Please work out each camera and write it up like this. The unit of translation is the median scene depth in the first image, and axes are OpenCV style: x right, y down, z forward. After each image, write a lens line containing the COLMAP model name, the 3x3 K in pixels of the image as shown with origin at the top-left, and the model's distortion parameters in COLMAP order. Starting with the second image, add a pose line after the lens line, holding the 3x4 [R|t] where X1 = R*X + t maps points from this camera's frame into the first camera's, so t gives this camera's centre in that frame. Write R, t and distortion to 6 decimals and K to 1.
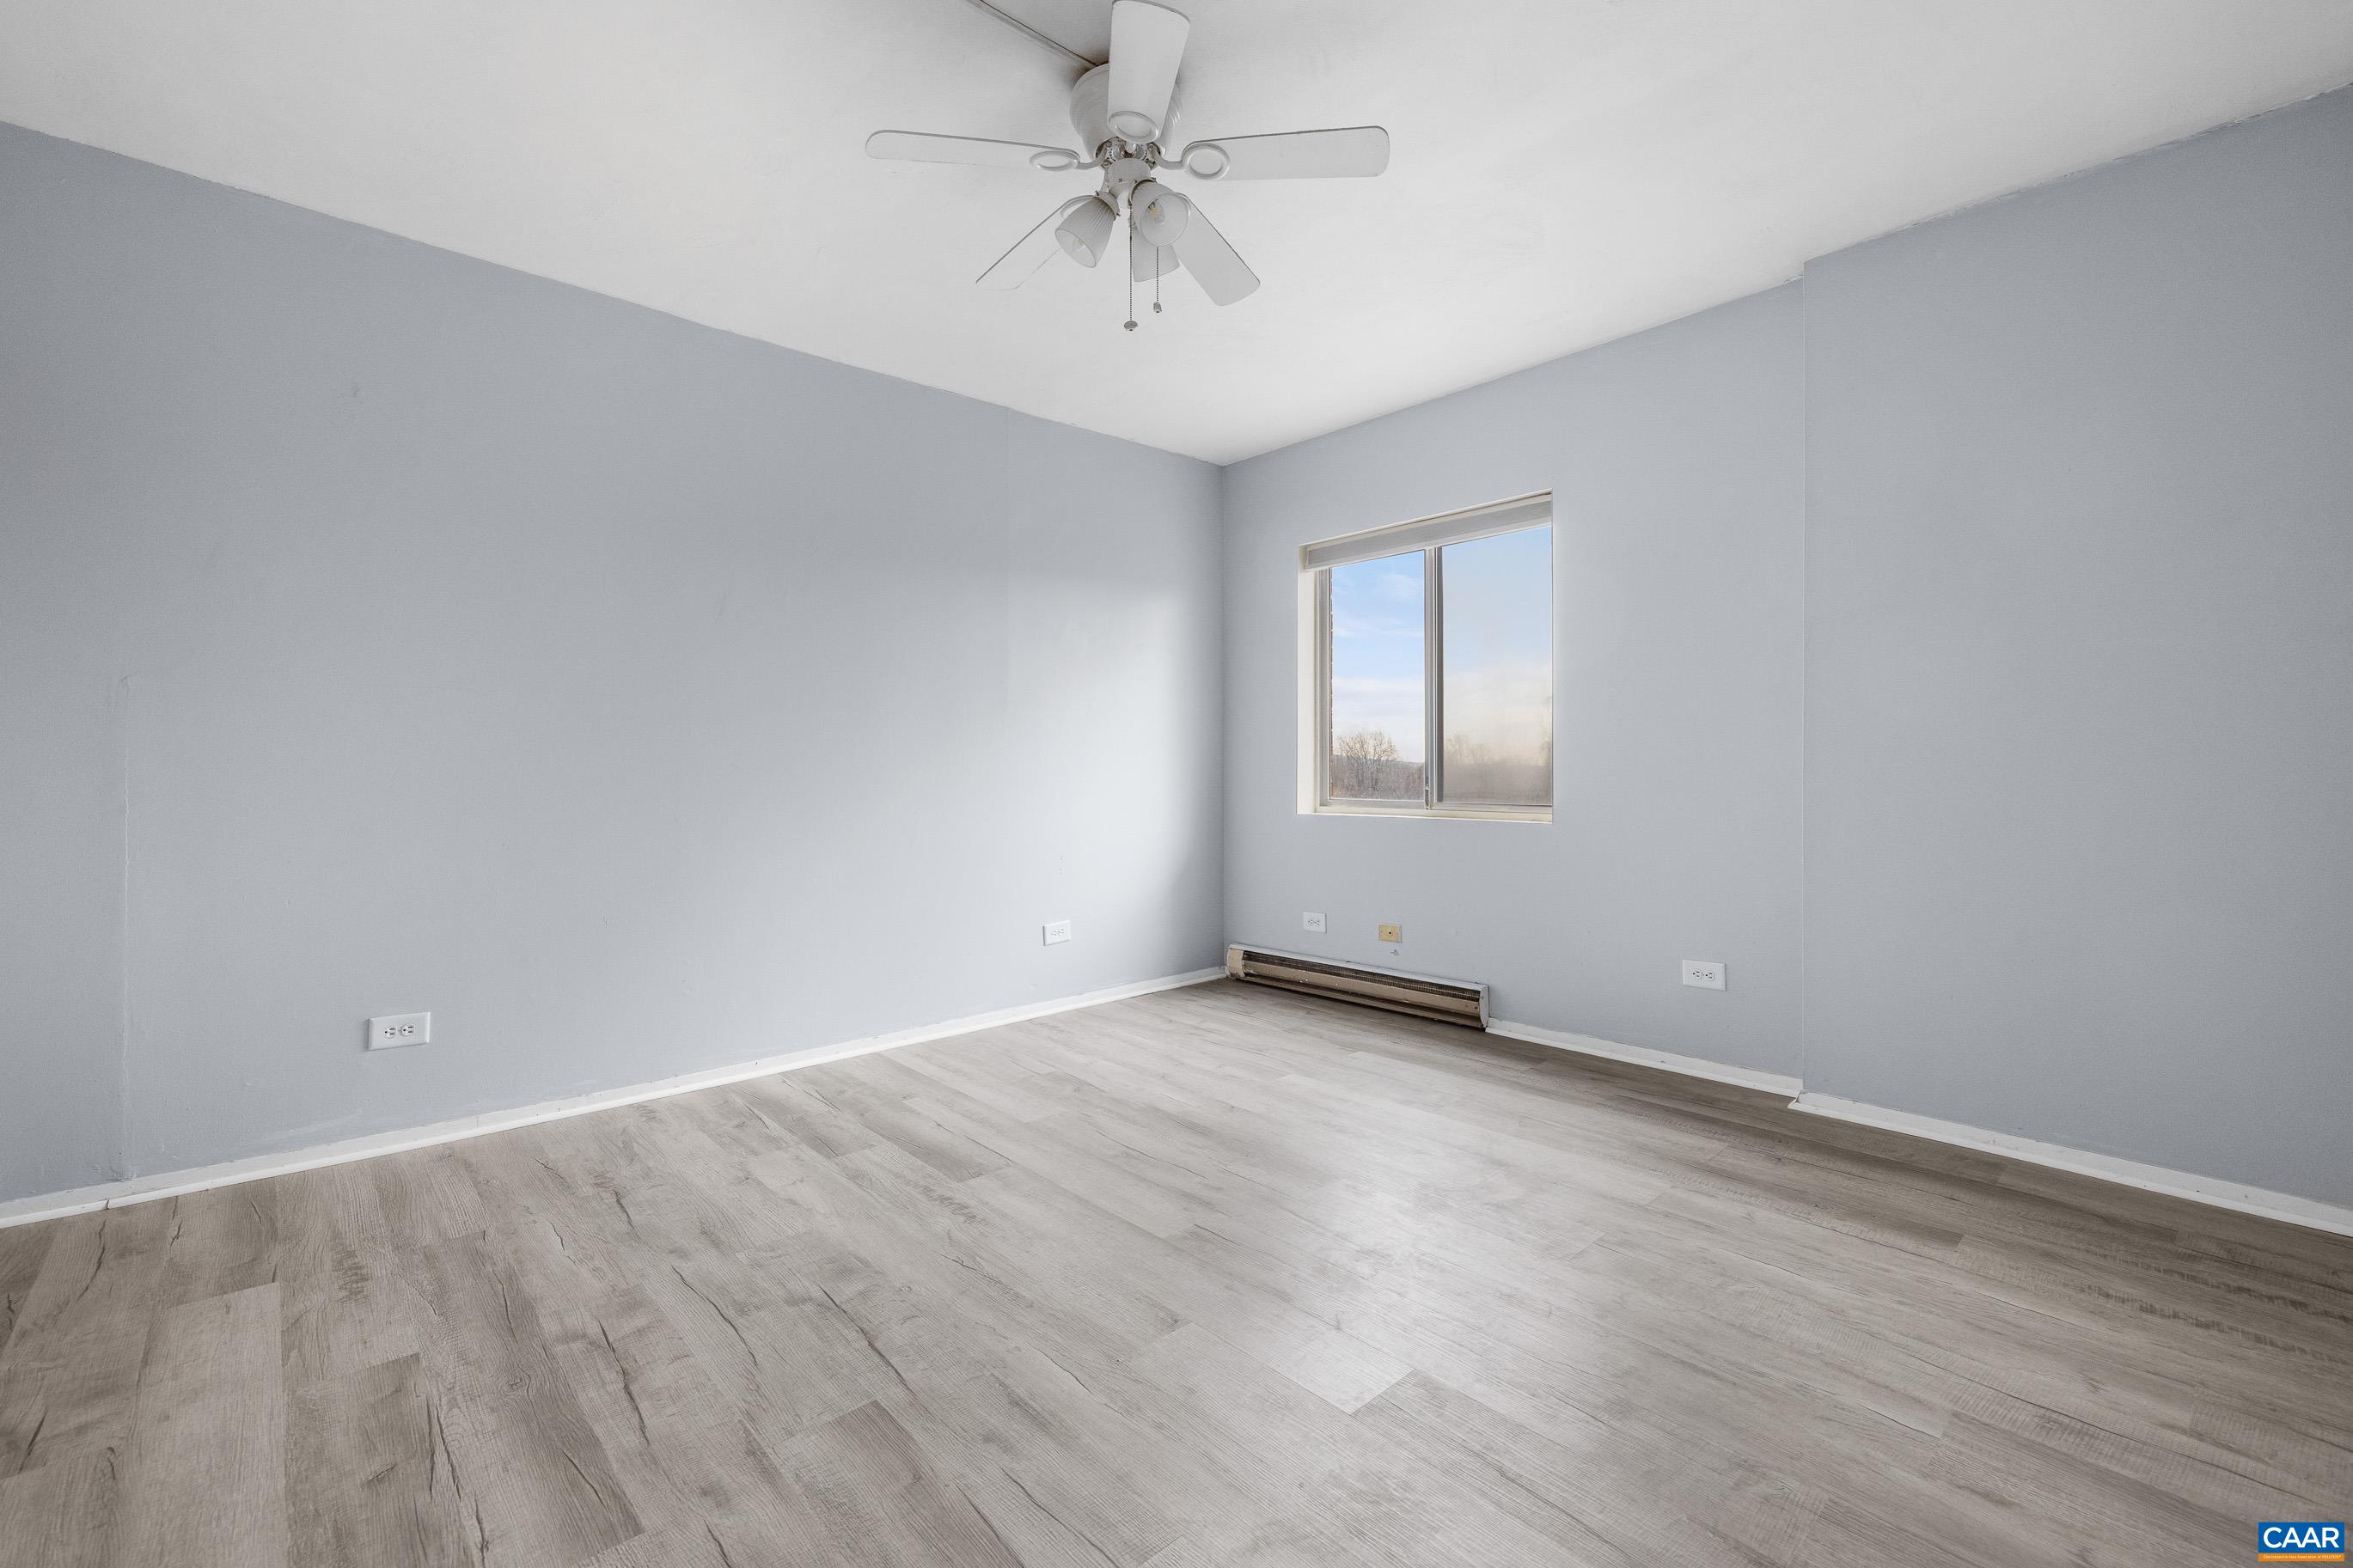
lens RADIAL K [[999.0, 0, 1173.0], [0, 999.0, 776.2], [0, 0, 1]] dist [0.001387, 0.001420]
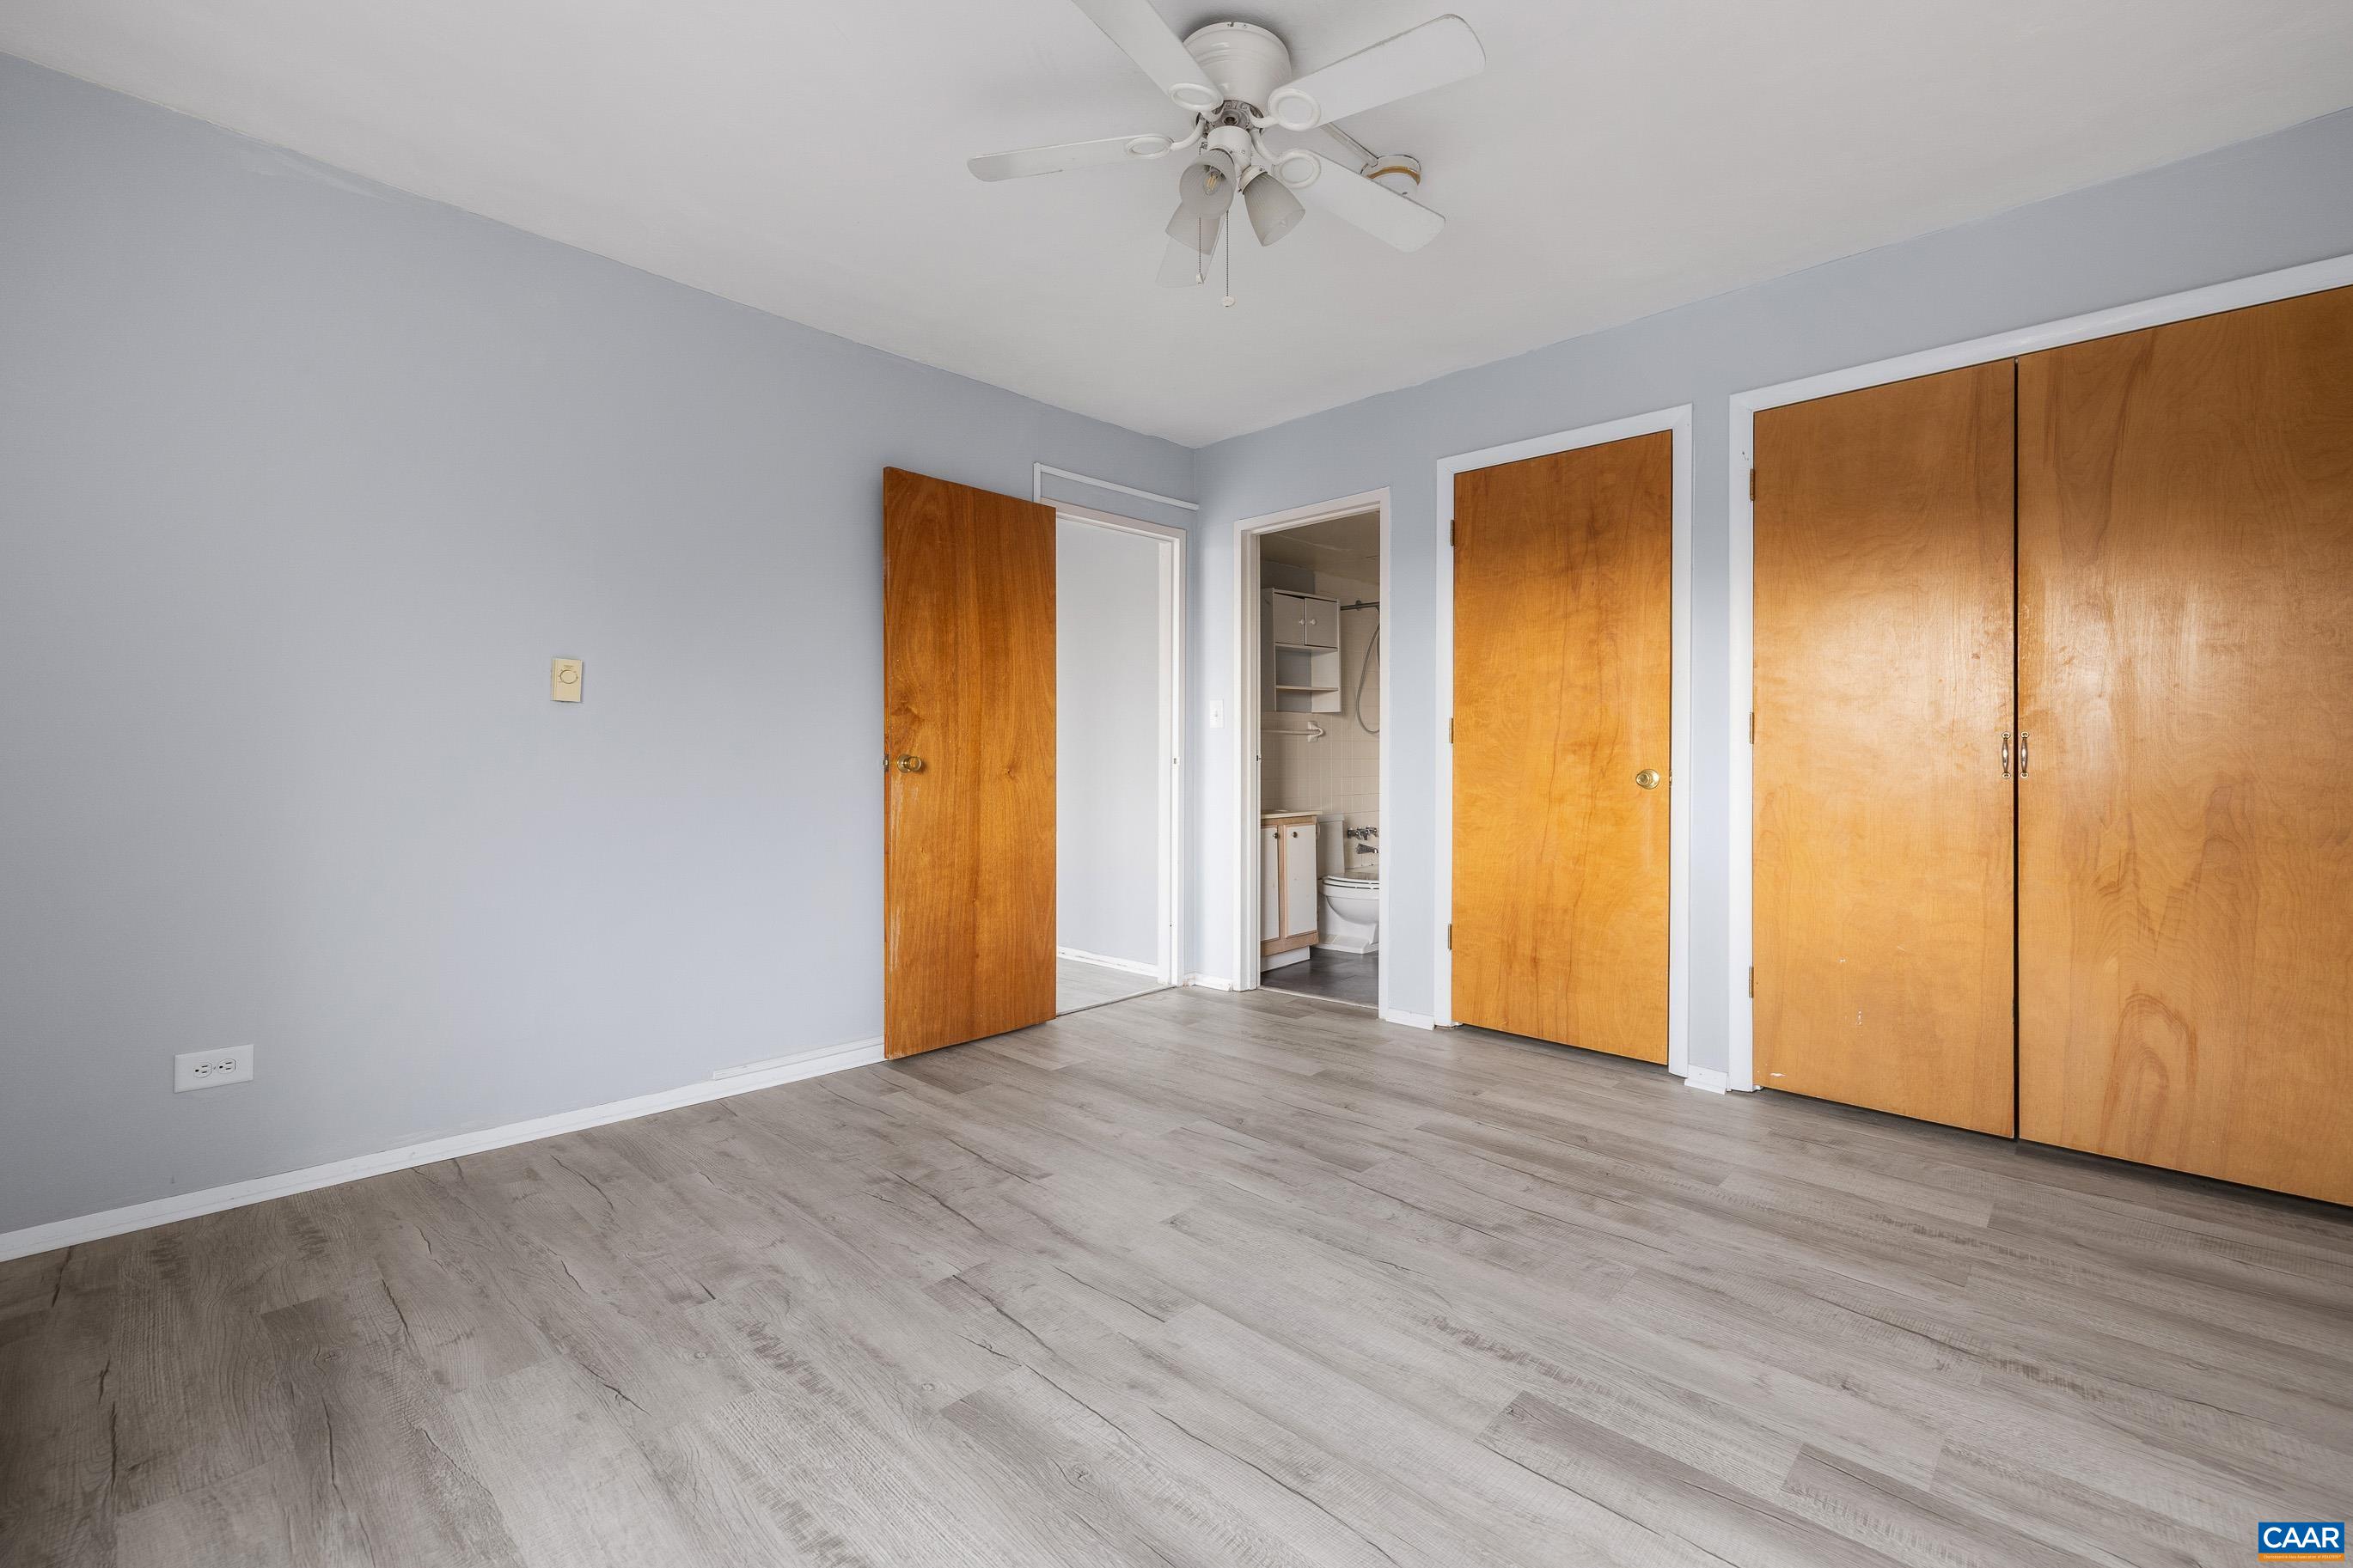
lens RADIAL K [[999.0, 0, 1174.9], [0, 999.0, 769.4], [0, 0, 1]] dist [0.001387, 0.001420]
pose [[-0.997211, 0.001719, -0.074612, 0.084396], [0.000122, 0.999771, 0.021409, -0.026038], [0.074632, 0.021341, -0.996983, 2.074676]]
